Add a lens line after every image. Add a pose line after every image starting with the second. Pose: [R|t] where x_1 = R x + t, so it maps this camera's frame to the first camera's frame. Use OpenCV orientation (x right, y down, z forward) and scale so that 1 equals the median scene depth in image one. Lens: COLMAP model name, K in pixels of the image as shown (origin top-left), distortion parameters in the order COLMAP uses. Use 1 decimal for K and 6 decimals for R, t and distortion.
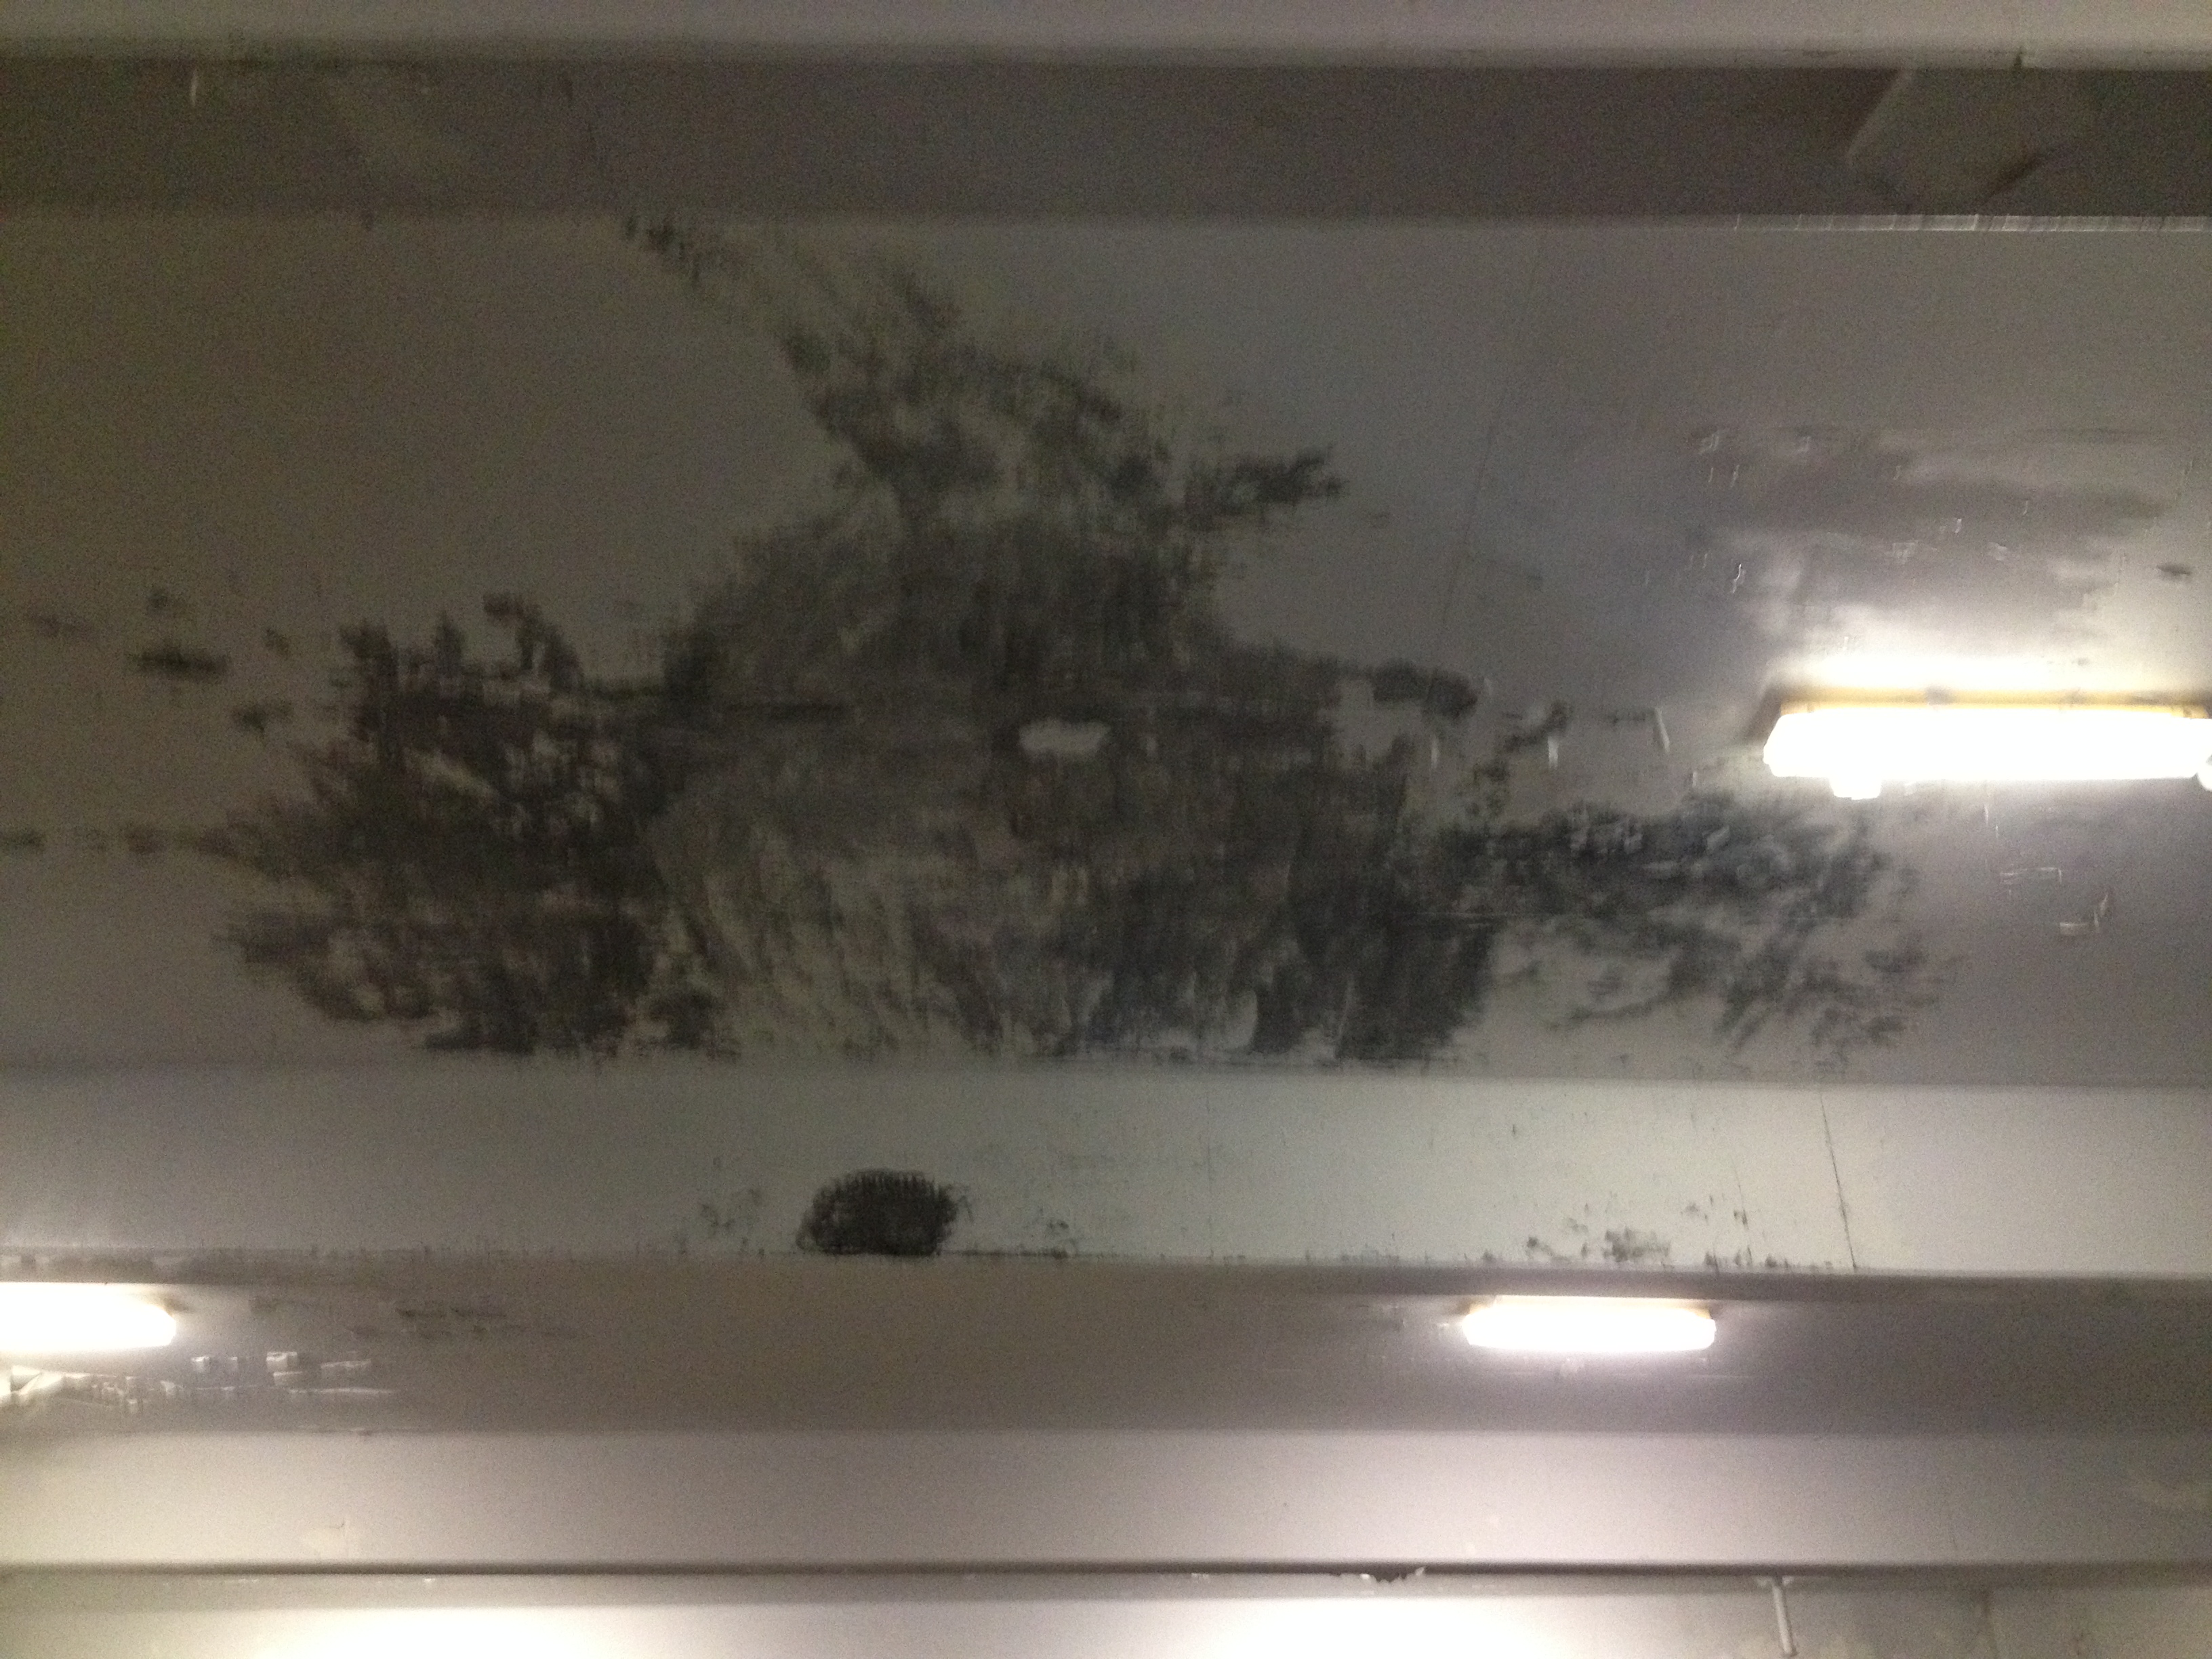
lens RADIAL K [[2166.1, 0, 1106.0], [0, 2166.1, 829.5], [0, 0, 1]] dist [0.099700, -0.209449]
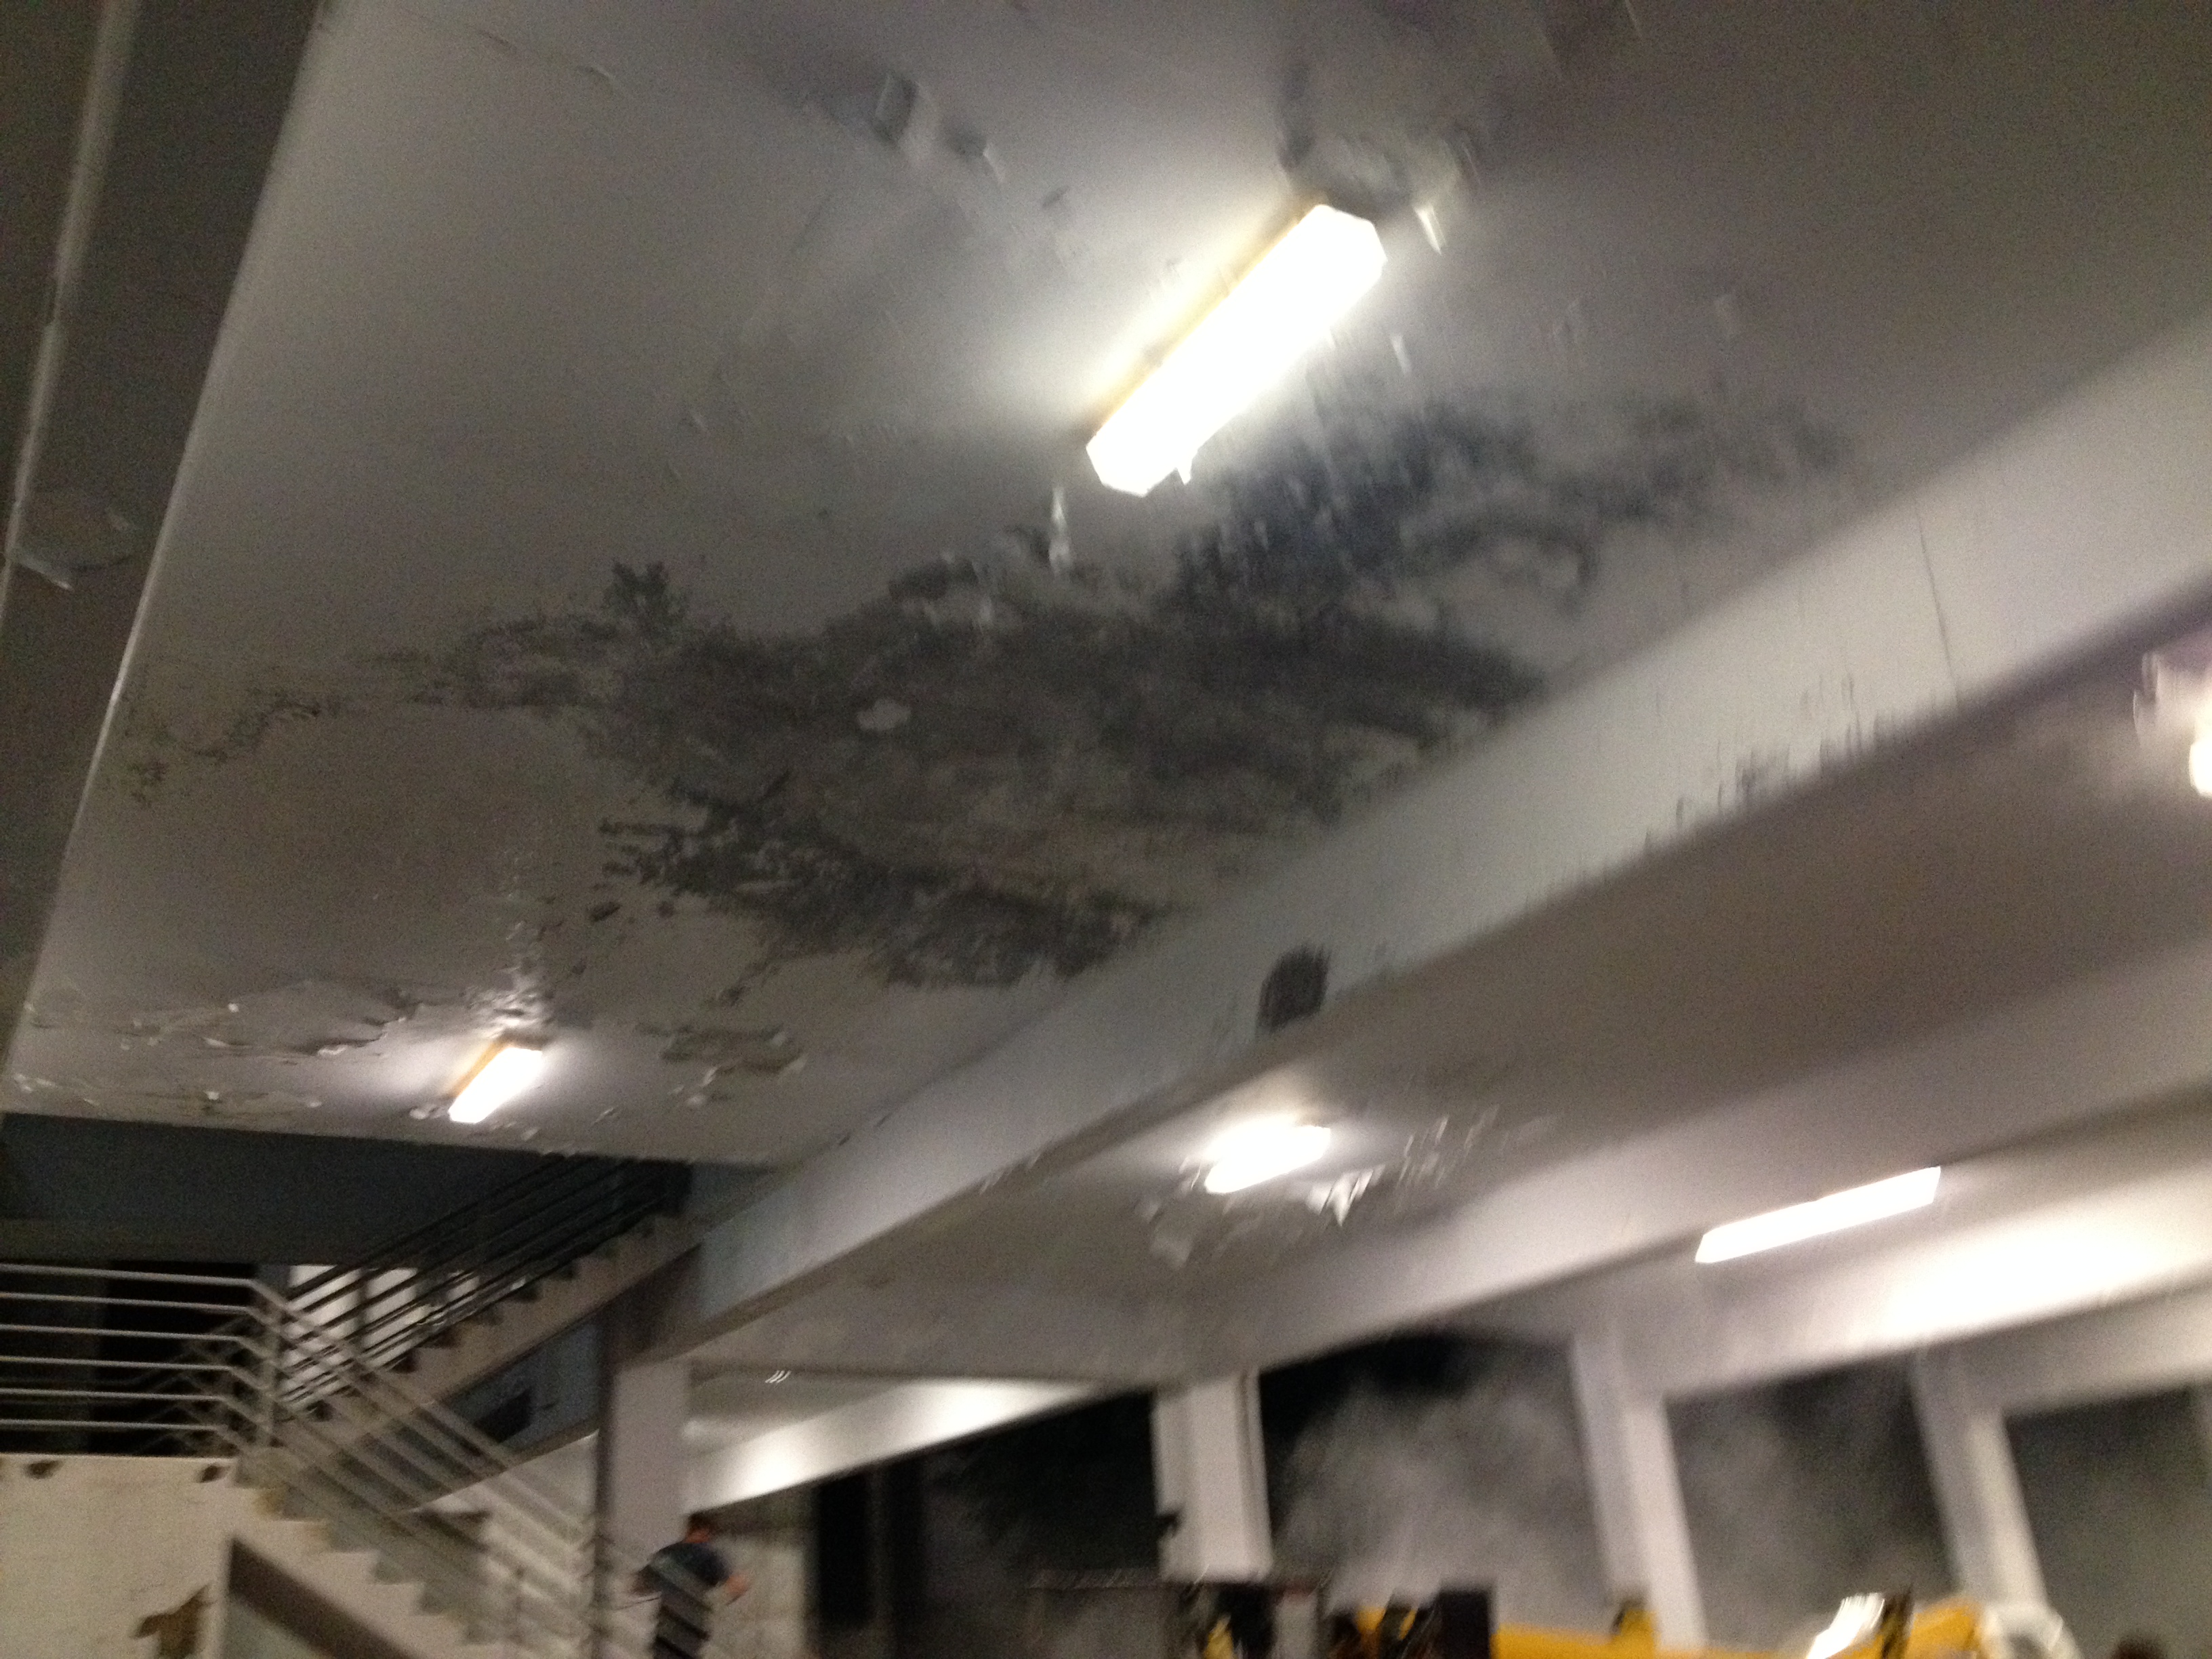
lens RADIAL K [[2208.4, 0, 1135.4], [0, 2208.4, 837.4], [0, 0, 1]] dist [0.259913, -0.546446]
pose [[0.466011, -0.361437, -0.807588, 1.194300], [0.482193, 0.869043, -0.110696, 0.262927], [0.741838, -0.337828, 0.579266, 0.312159]]
